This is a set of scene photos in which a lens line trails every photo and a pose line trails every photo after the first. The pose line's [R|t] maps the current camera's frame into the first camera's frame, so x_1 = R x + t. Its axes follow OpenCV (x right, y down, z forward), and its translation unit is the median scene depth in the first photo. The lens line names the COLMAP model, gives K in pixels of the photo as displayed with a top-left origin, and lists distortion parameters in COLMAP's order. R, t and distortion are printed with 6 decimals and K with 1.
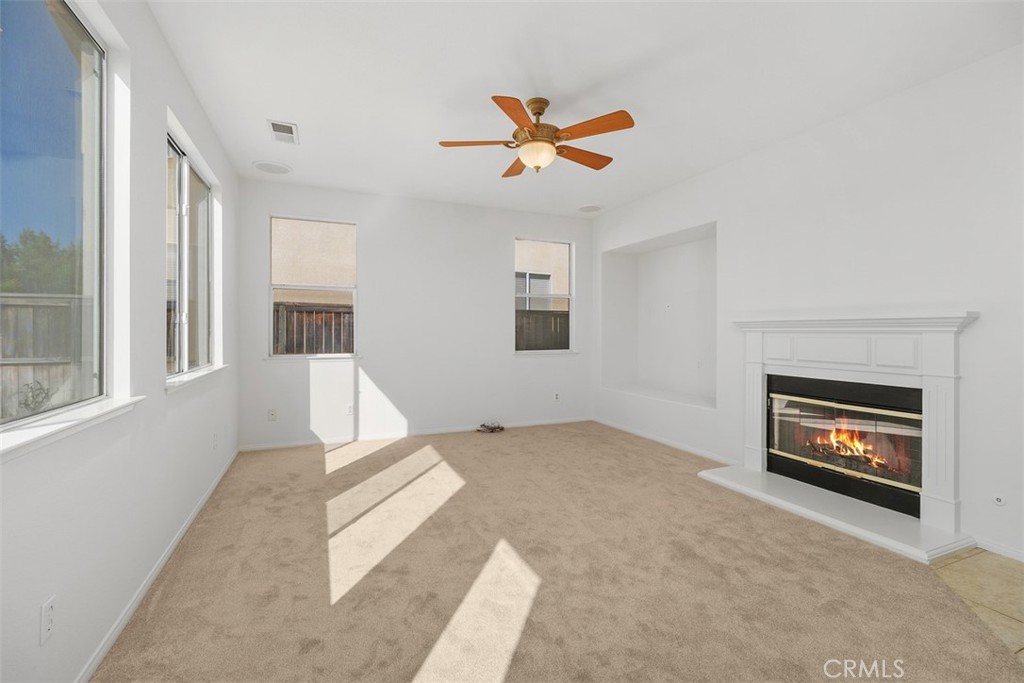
lens RADIAL K [[445.6, 0, 522.8], [0, 445.6, 340.9], [0, 0, 1]] dist [0.000773, -0.001680]
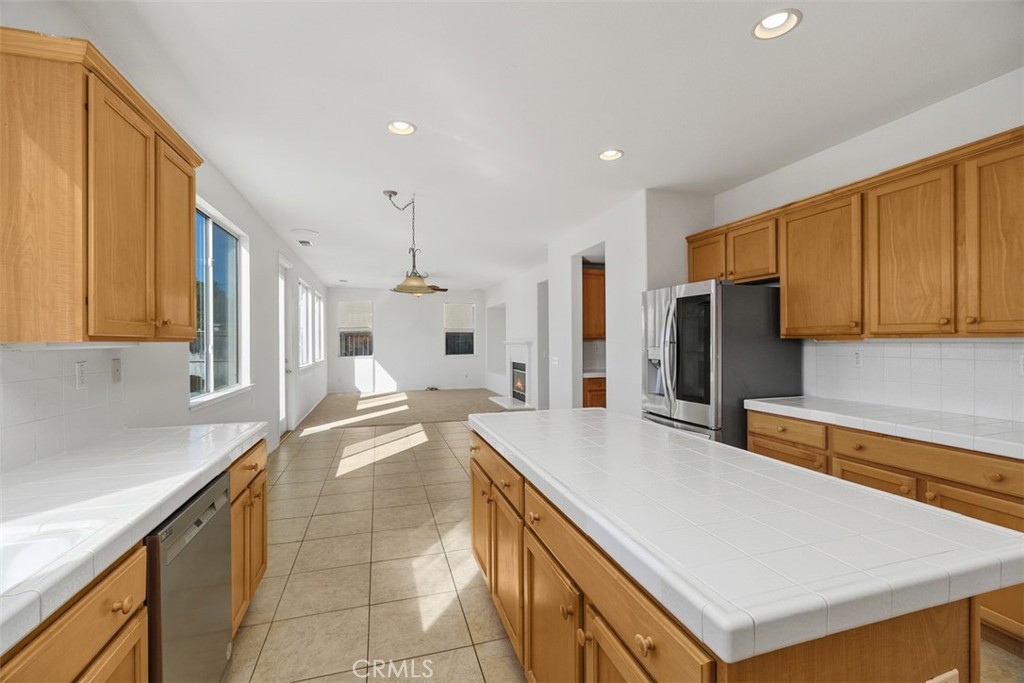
lens RADIAL K [[445.6, 0, 511.9], [0, 445.6, 339.4], [0, 0, 1]] dist [0.000773, -0.001680]
pose [[0.992481, -0.006257, -0.122243, 0.877310], [0.003361, 0.999709, -0.023885, 0.003542], [0.122357, 0.023295, 0.992213, -1.718220]]
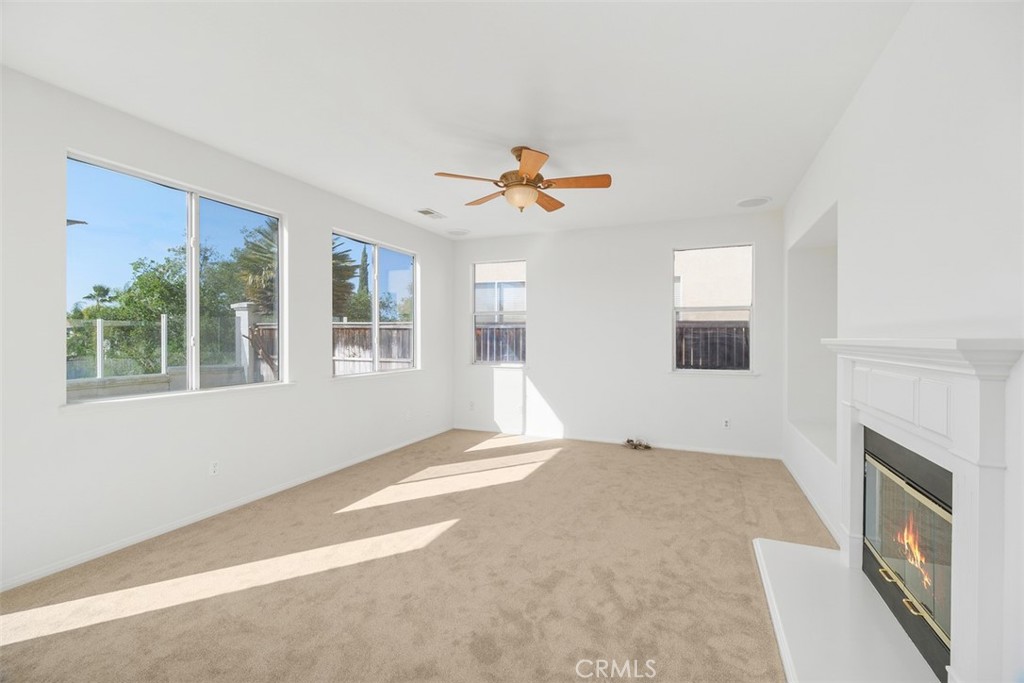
lens RADIAL K [[445.6, 0, 521.0], [0, 445.6, 339.3], [0, 0, 1]] dist [0.000773, -0.001680]
pose [[0.693821, 0.002215, -0.720144, 0.669517], [-0.019622, 0.999682, -0.015829, -0.027048], [0.719880, 0.025113, 0.693644, 0.172113]]
